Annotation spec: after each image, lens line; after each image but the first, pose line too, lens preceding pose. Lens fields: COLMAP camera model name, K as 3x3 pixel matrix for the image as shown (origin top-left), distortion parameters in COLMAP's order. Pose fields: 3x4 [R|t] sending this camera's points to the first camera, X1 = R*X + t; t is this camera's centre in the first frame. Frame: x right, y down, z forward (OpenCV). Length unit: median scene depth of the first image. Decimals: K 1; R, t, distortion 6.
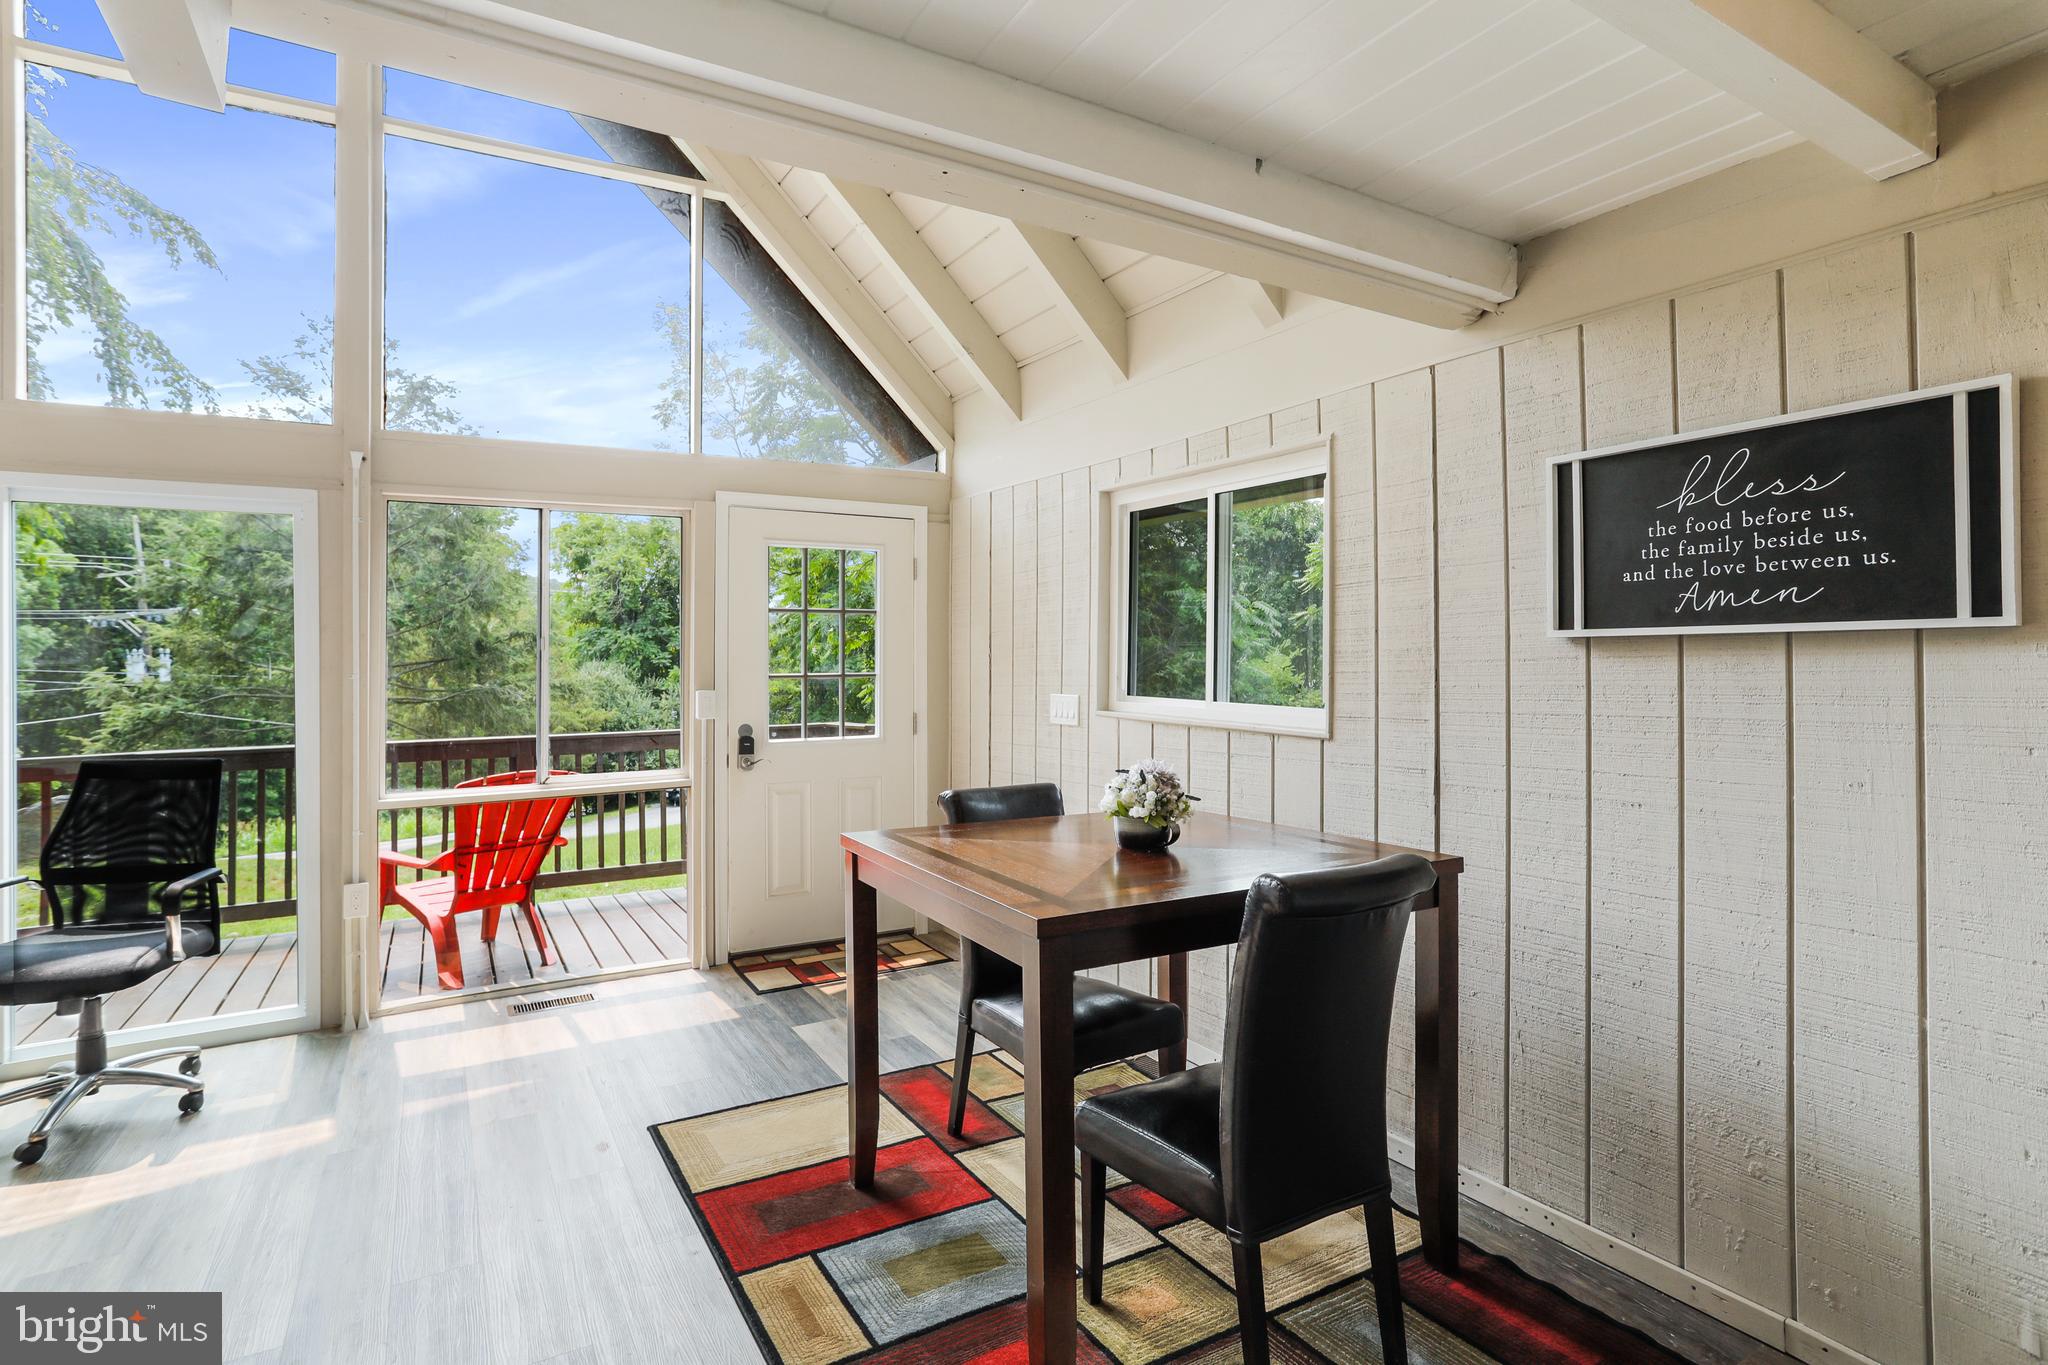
lens RADIAL K [[1017.7, 0, 1028.7], [0, 1017.7, 645.1], [0, 0, 1]] dist [-0.053733, 0.026823]
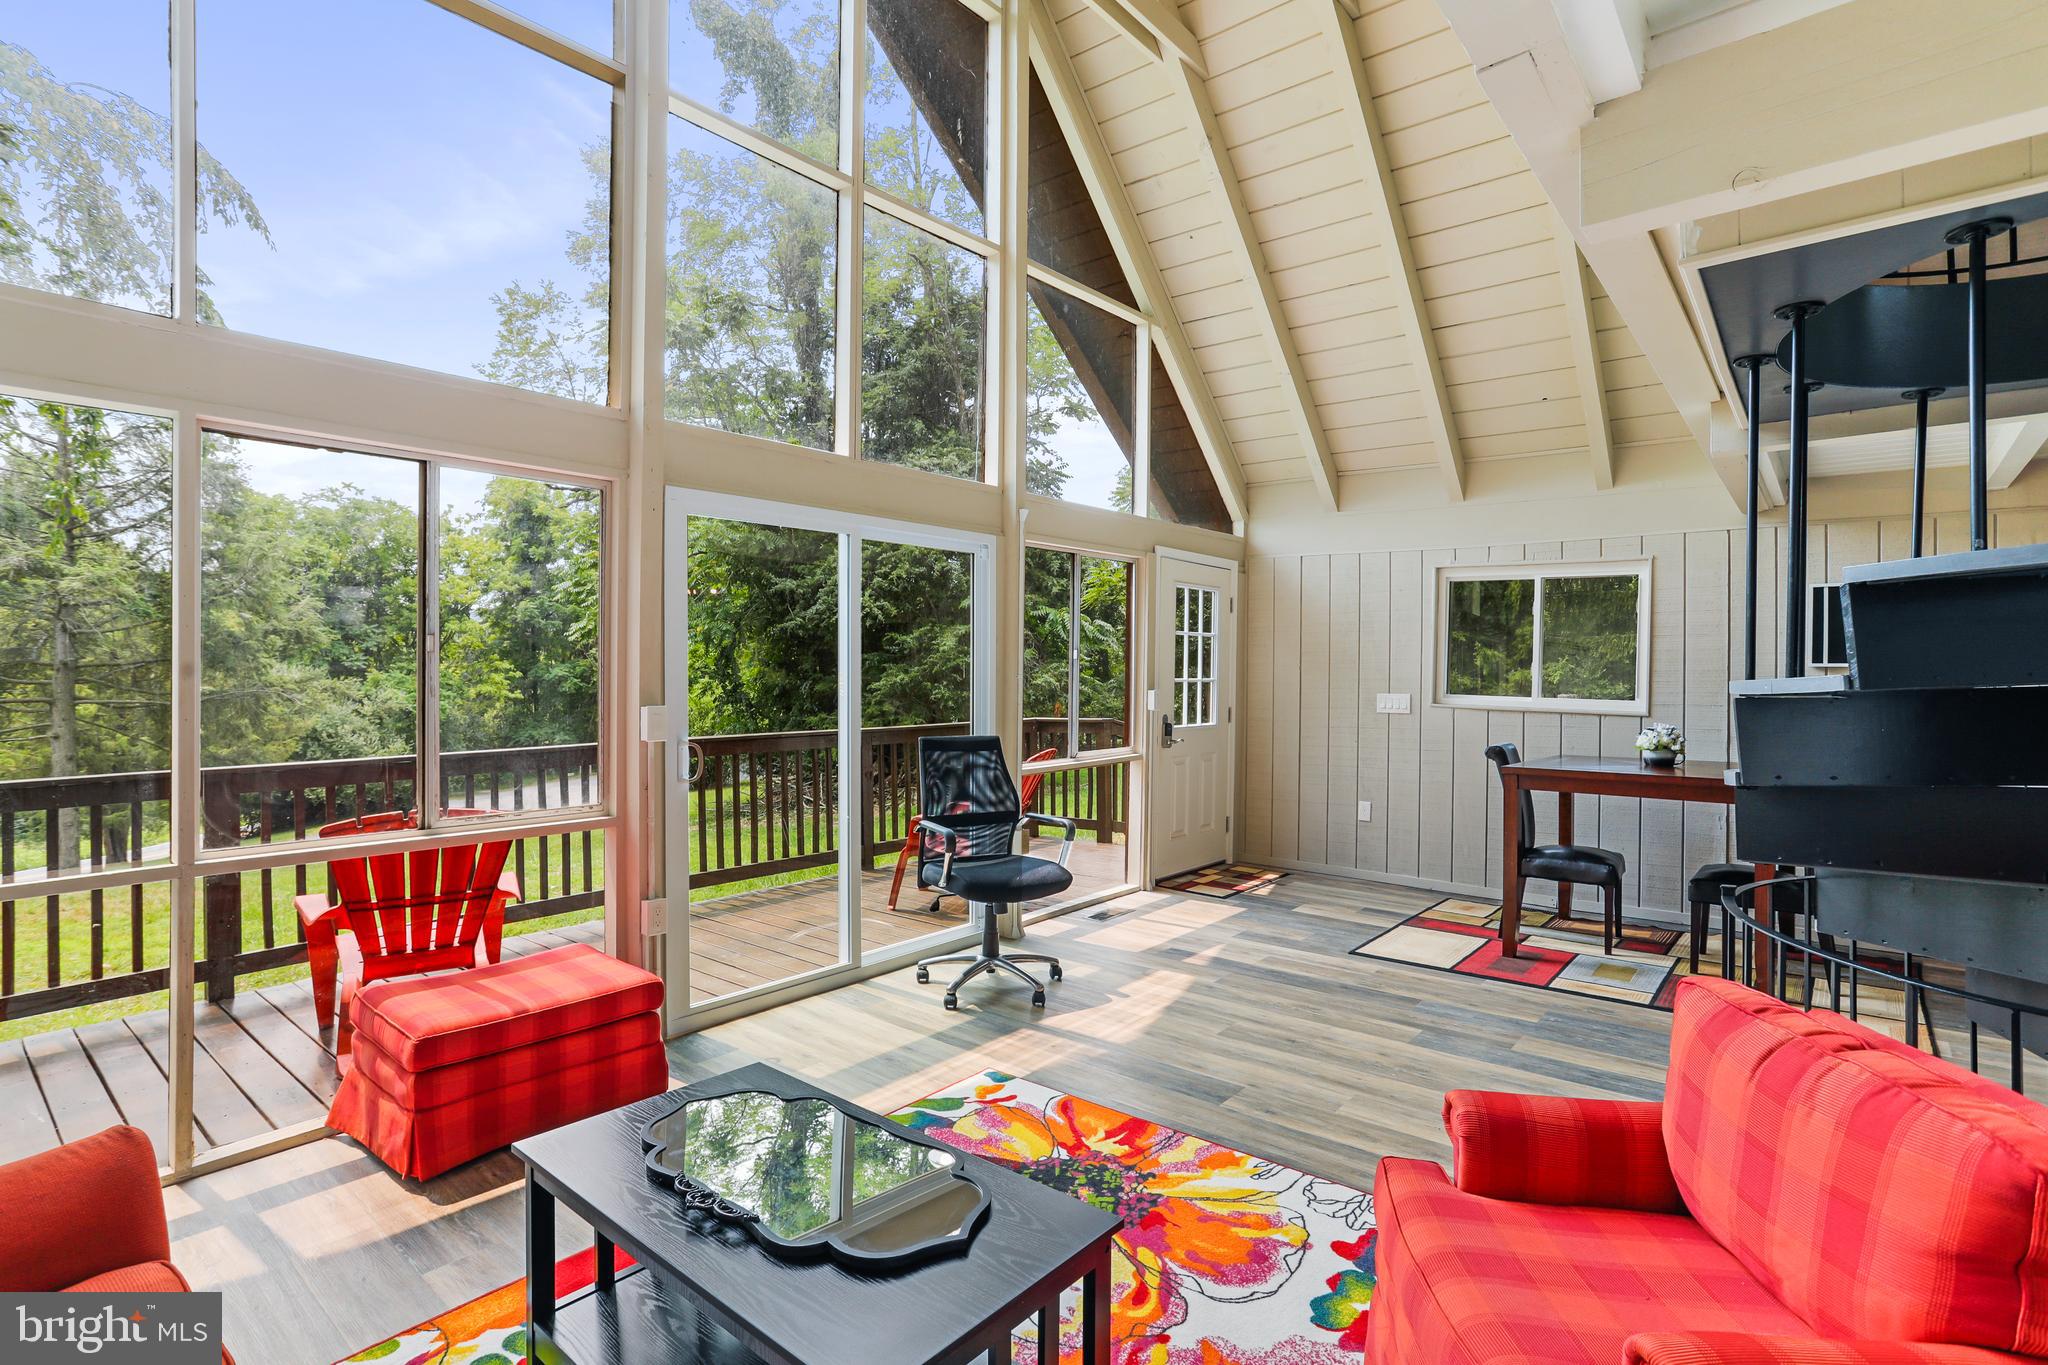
lens RADIAL K [[994.9, 0, 1020.9], [0, 994.9, 673.7], [0, 0, 1]] dist [-0.049241, 0.024588]
pose [[0.942288, 0.013842, 0.334519, -1.195710], [-0.019575, 0.999714, 0.013770, 0.009834], [-0.334232, -0.019523, 0.942289, -0.280027]]
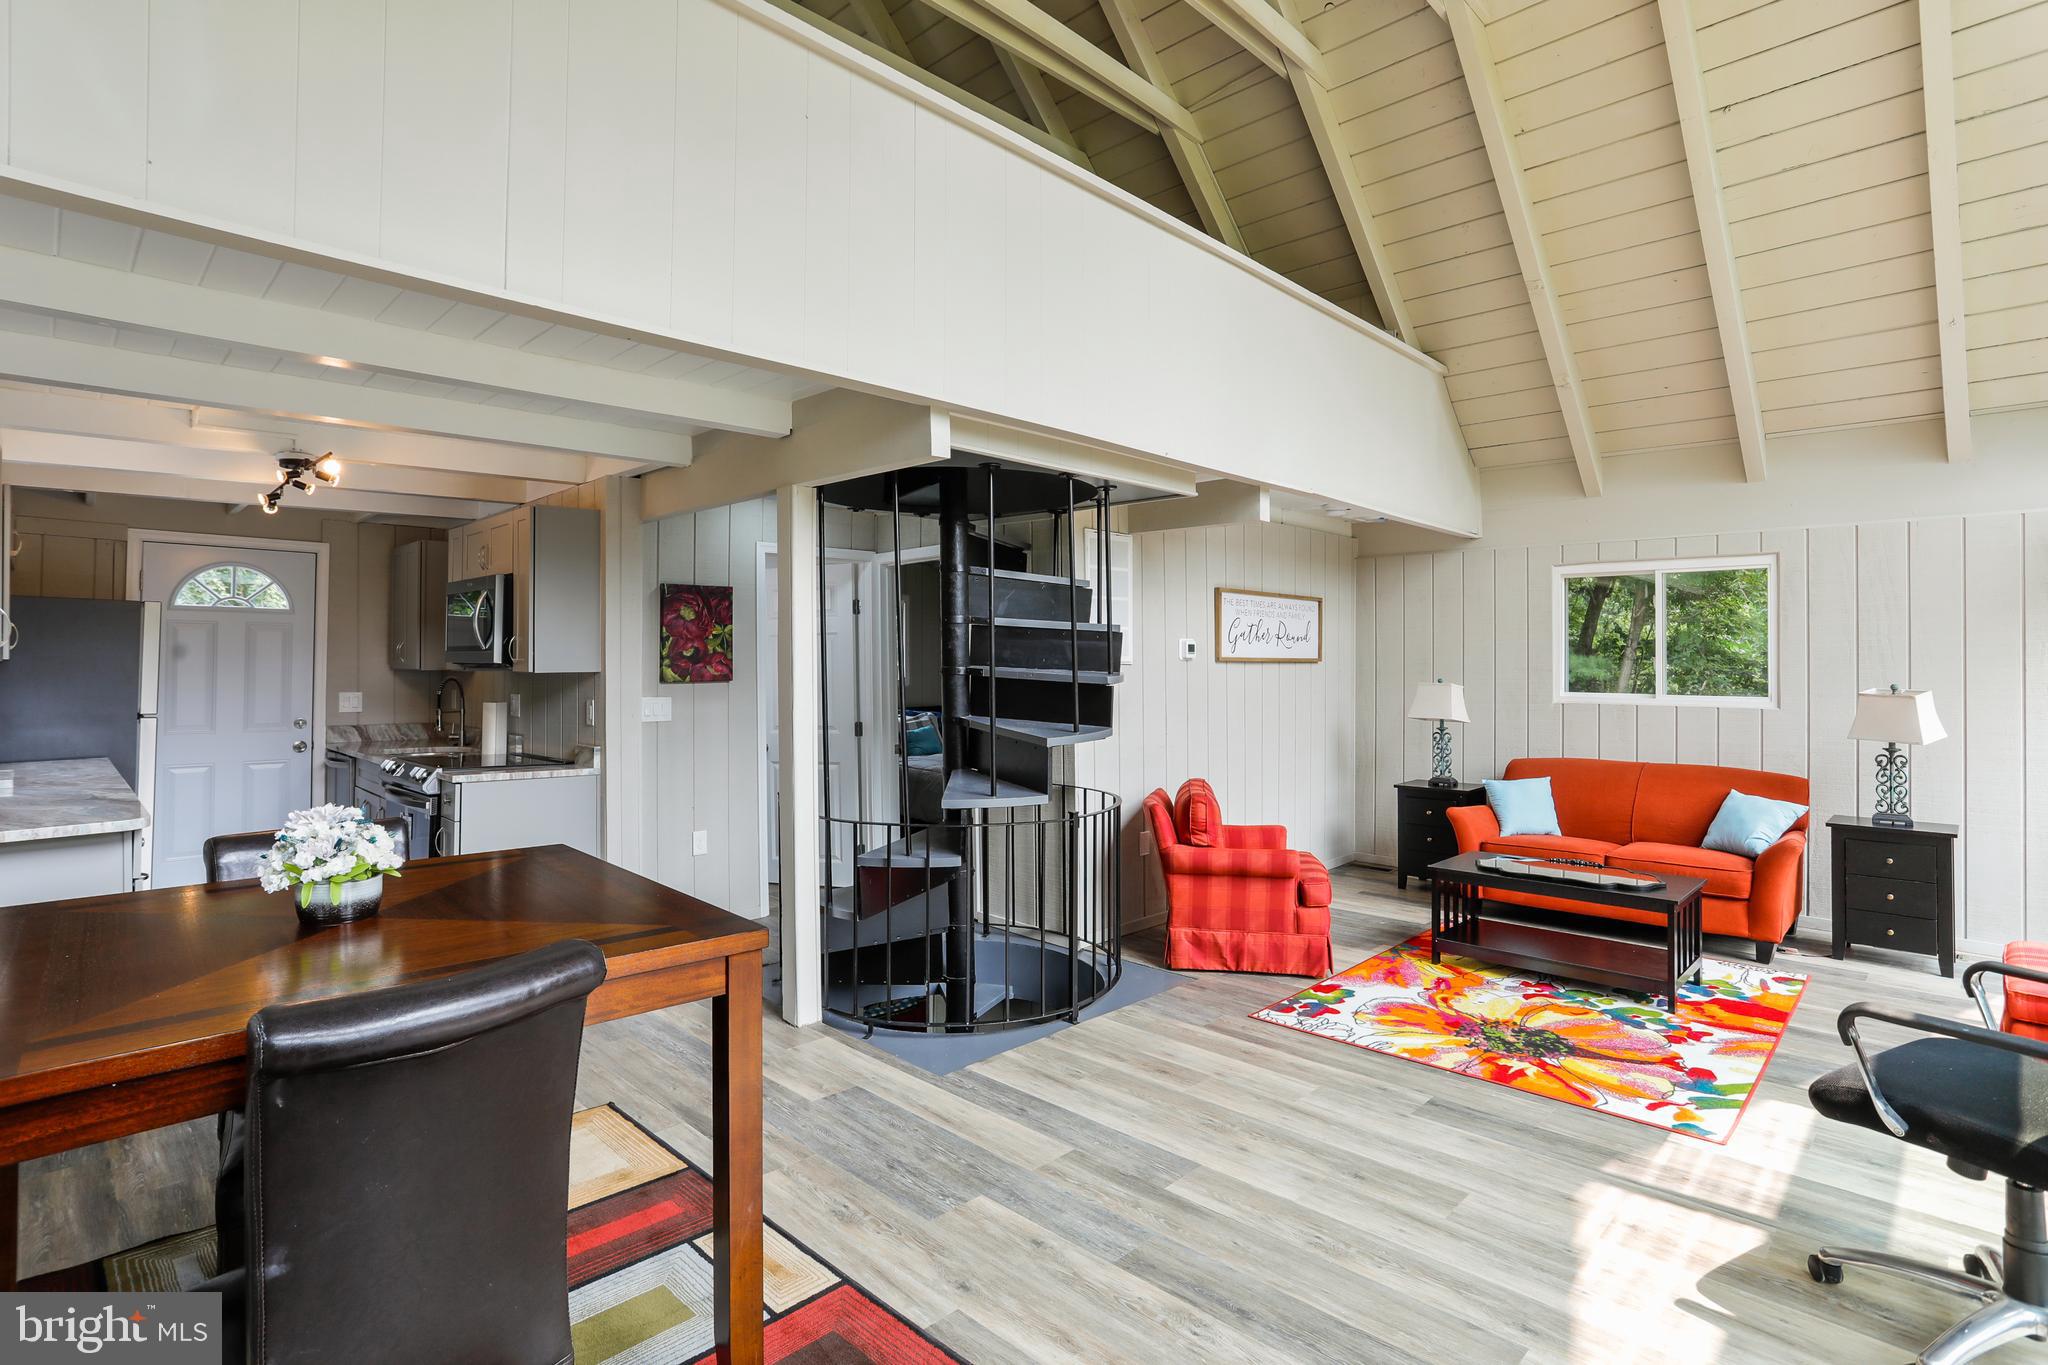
lens RADIAL K [[992.6, 0, 1020.1], [0, 992.6, 671.1], [0, 0, 1]] dist [-0.042918, 0.025610]
pose [[-0.965900, 0.009254, -0.258750, -0.135606], [0.013384, 0.999810, -0.014203, 0.020896], [0.258569, -0.017182, -0.965840, 1.256968]]
